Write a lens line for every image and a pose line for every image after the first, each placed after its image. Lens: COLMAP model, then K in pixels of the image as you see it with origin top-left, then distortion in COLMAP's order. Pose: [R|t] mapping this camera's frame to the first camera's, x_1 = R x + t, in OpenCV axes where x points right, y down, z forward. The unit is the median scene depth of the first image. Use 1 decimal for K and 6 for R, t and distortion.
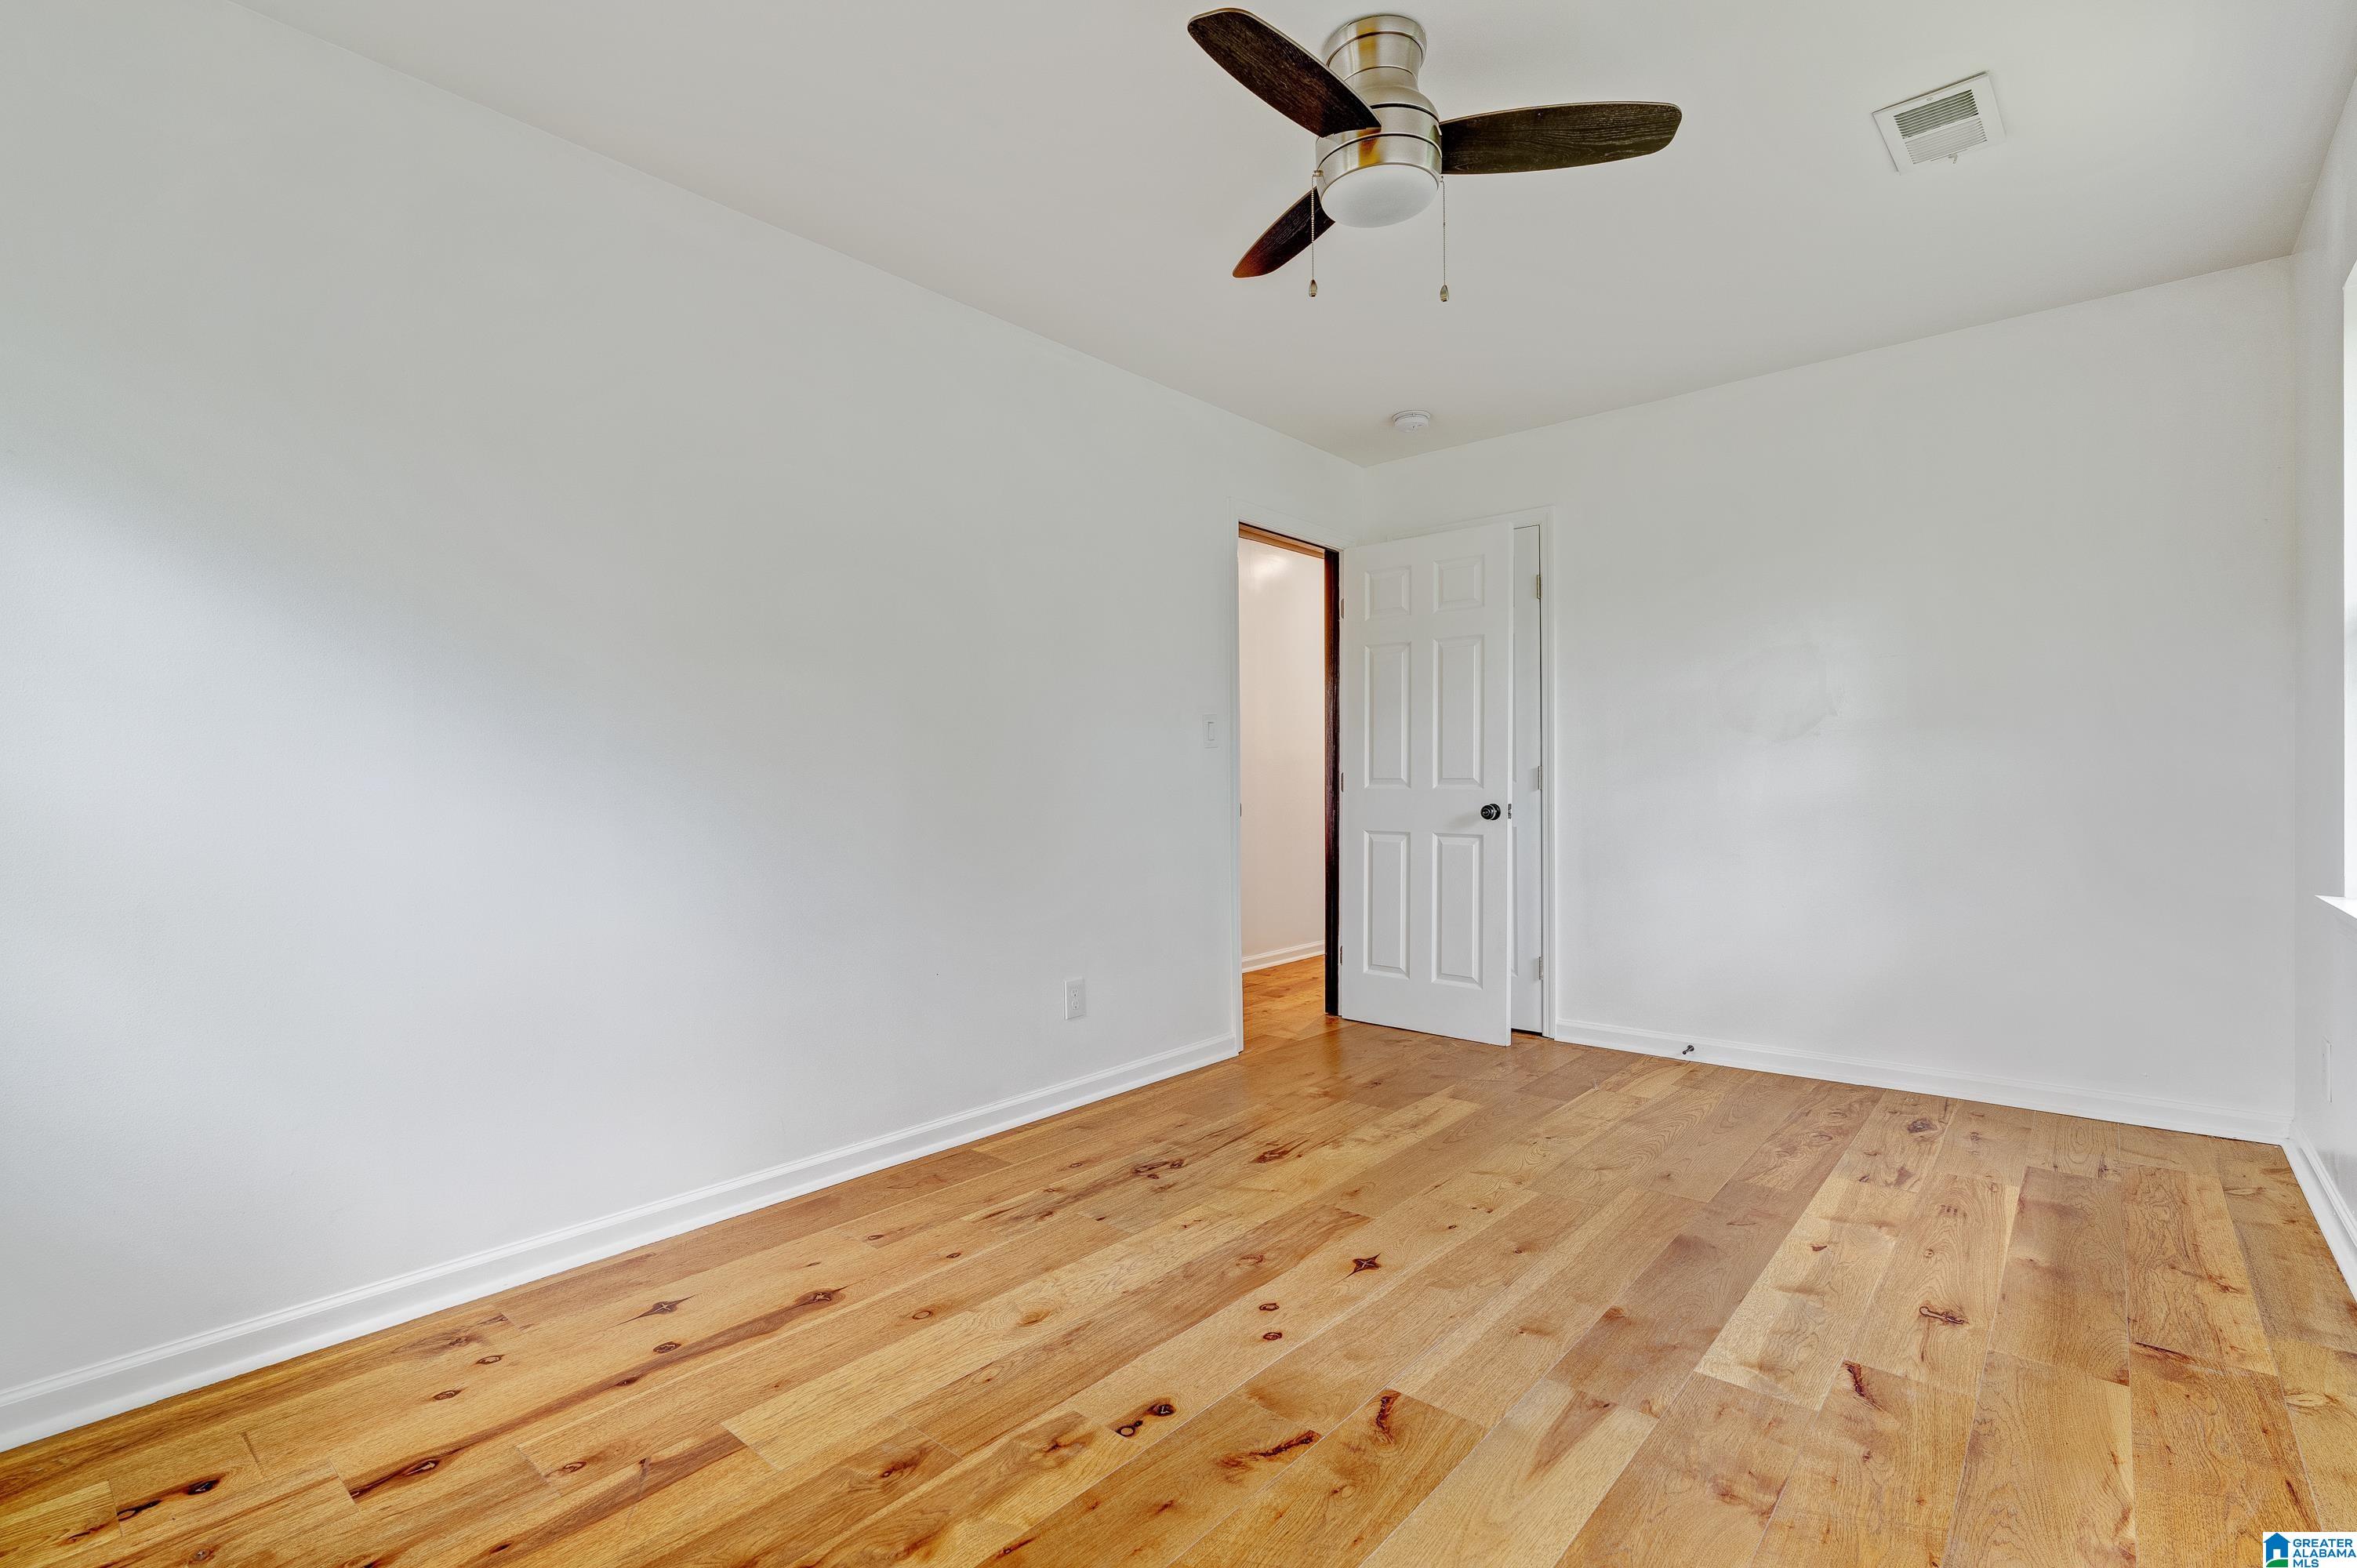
lens RADIAL K [[1070.1, 0, 1181.8], [0, 1070.1, 779.4], [0, 0, 1]] dist [-0.003824, 0.000871]
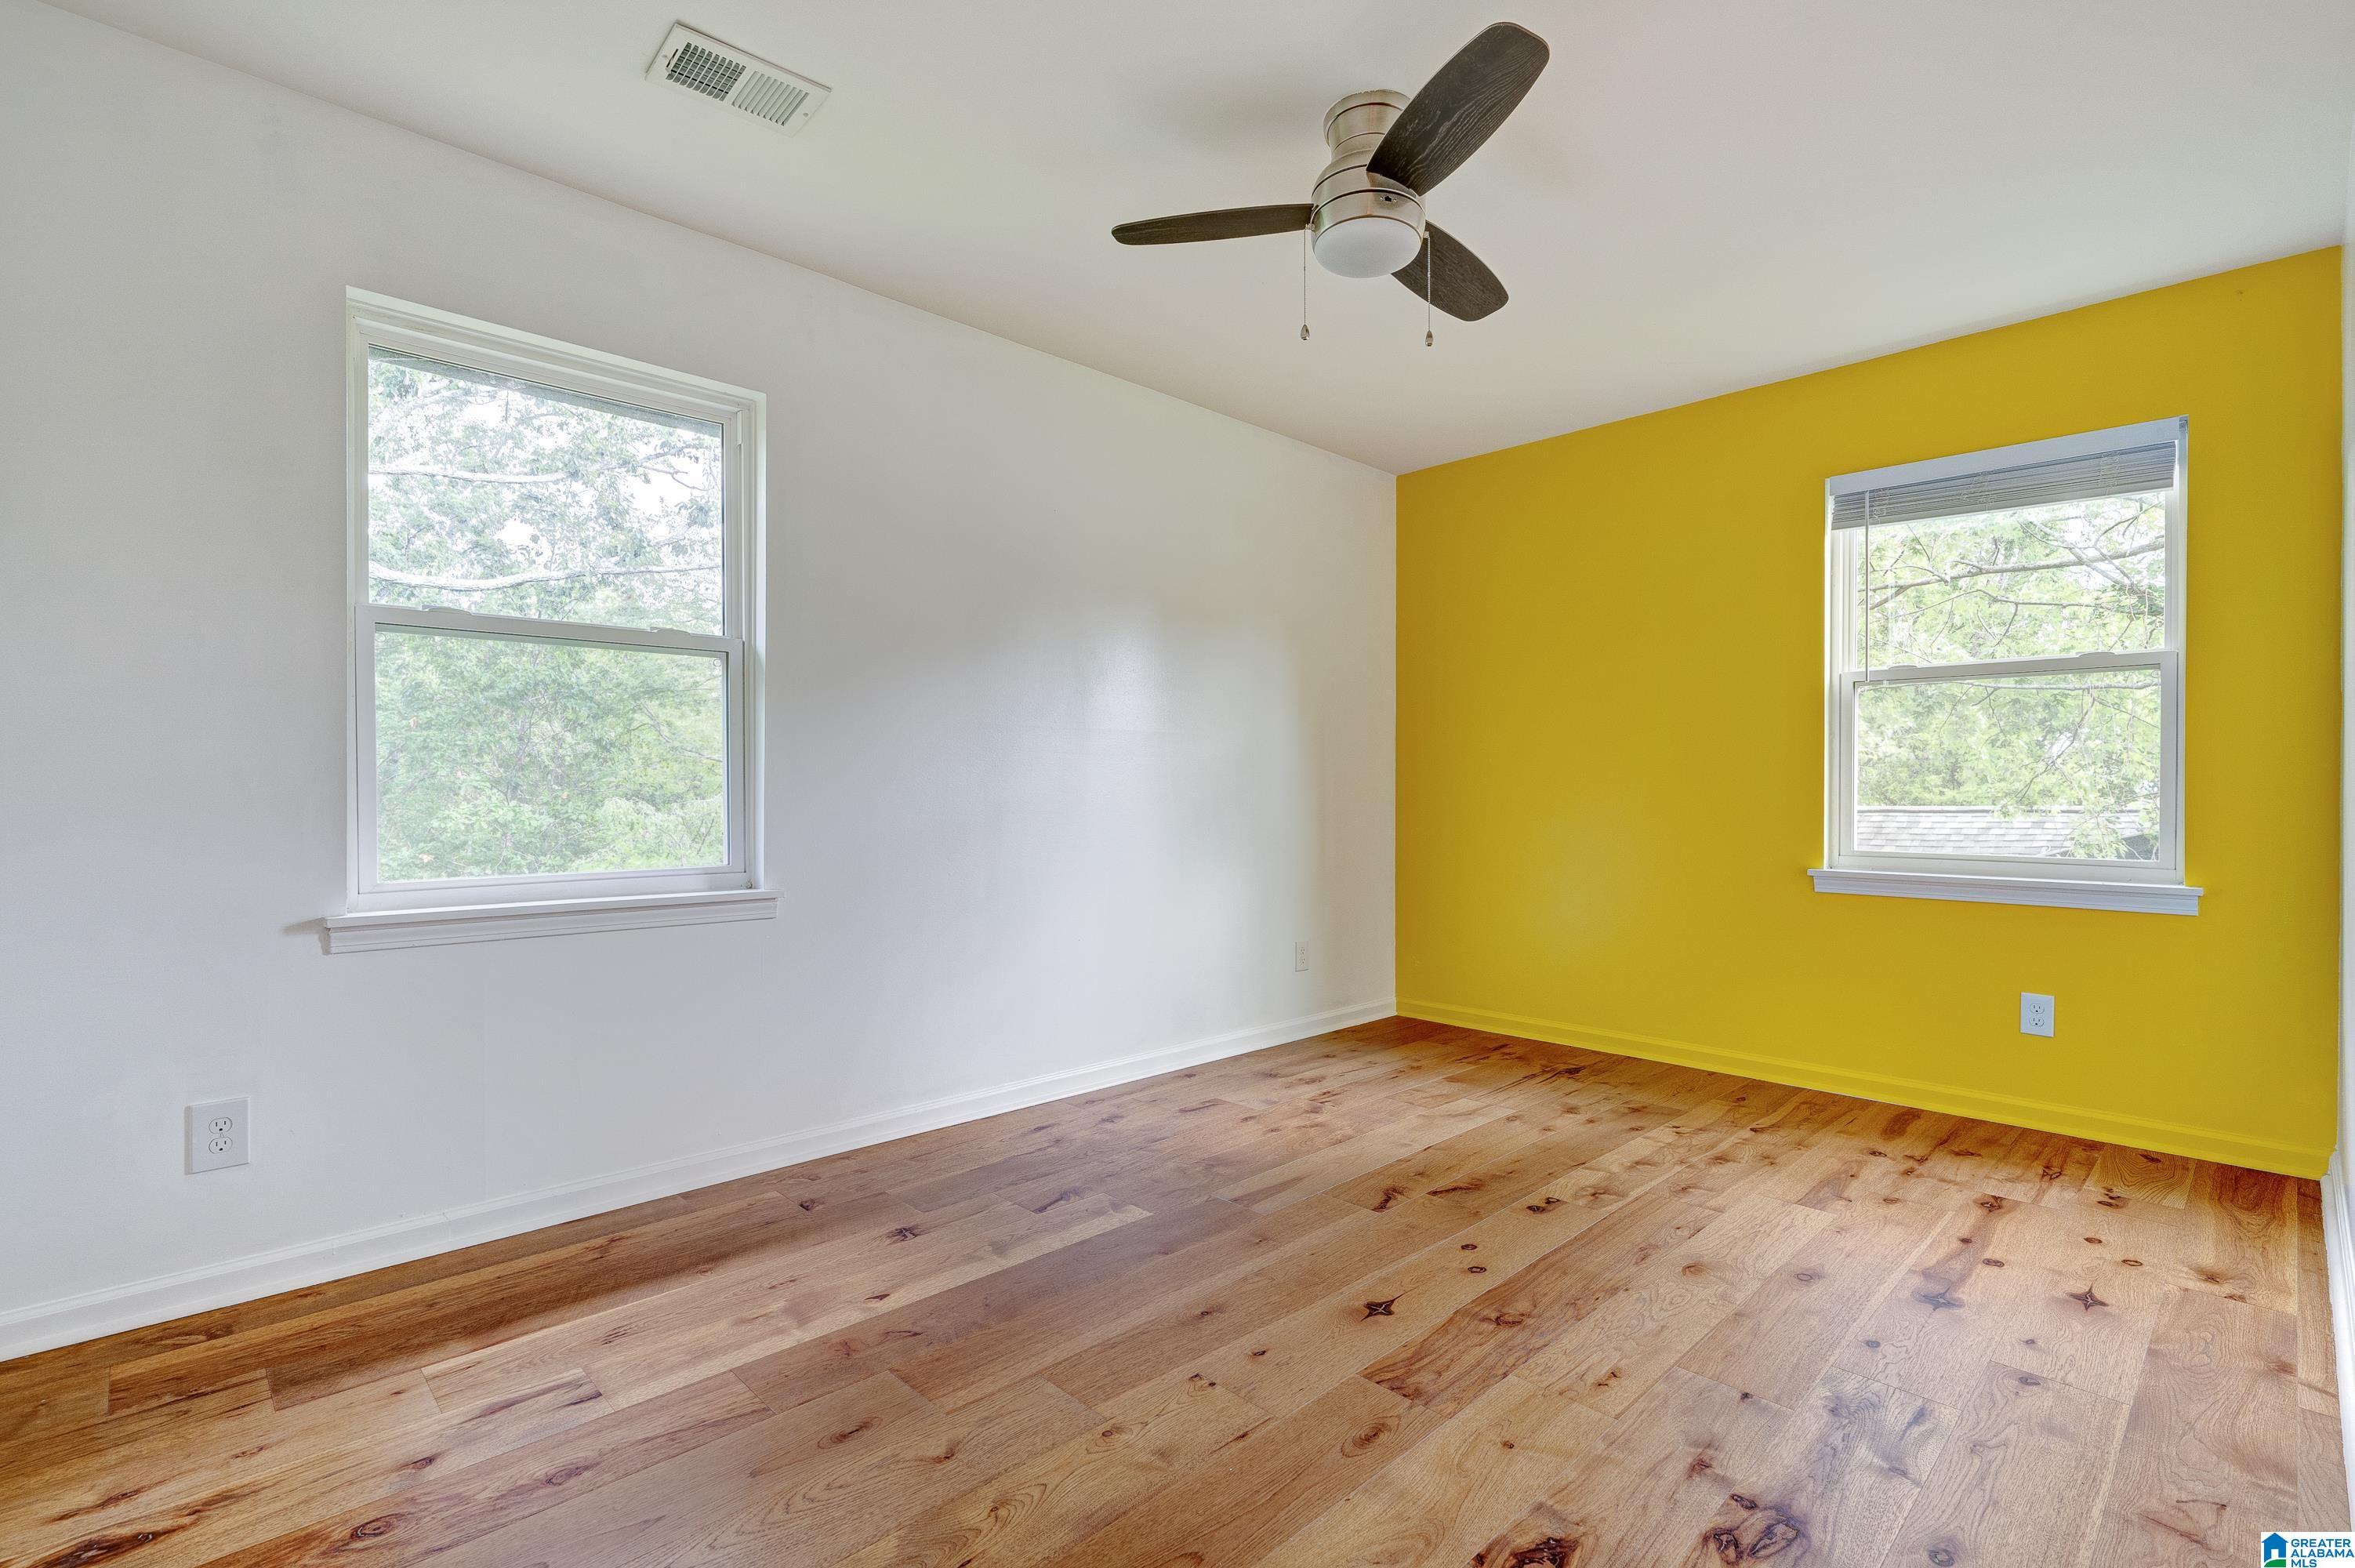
lens RADIAL K [[1069.3, 0, 1180.8], [0, 1069.3, 779.5], [0, 0, 1]] dist [-0.003824, 0.000871]
pose [[-0.995690, 0.010402, 0.092158, 0.269496], [0.008872, 0.999816, -0.016988, 0.011338], [-0.092318, -0.016097, -0.995599, 2.069044]]
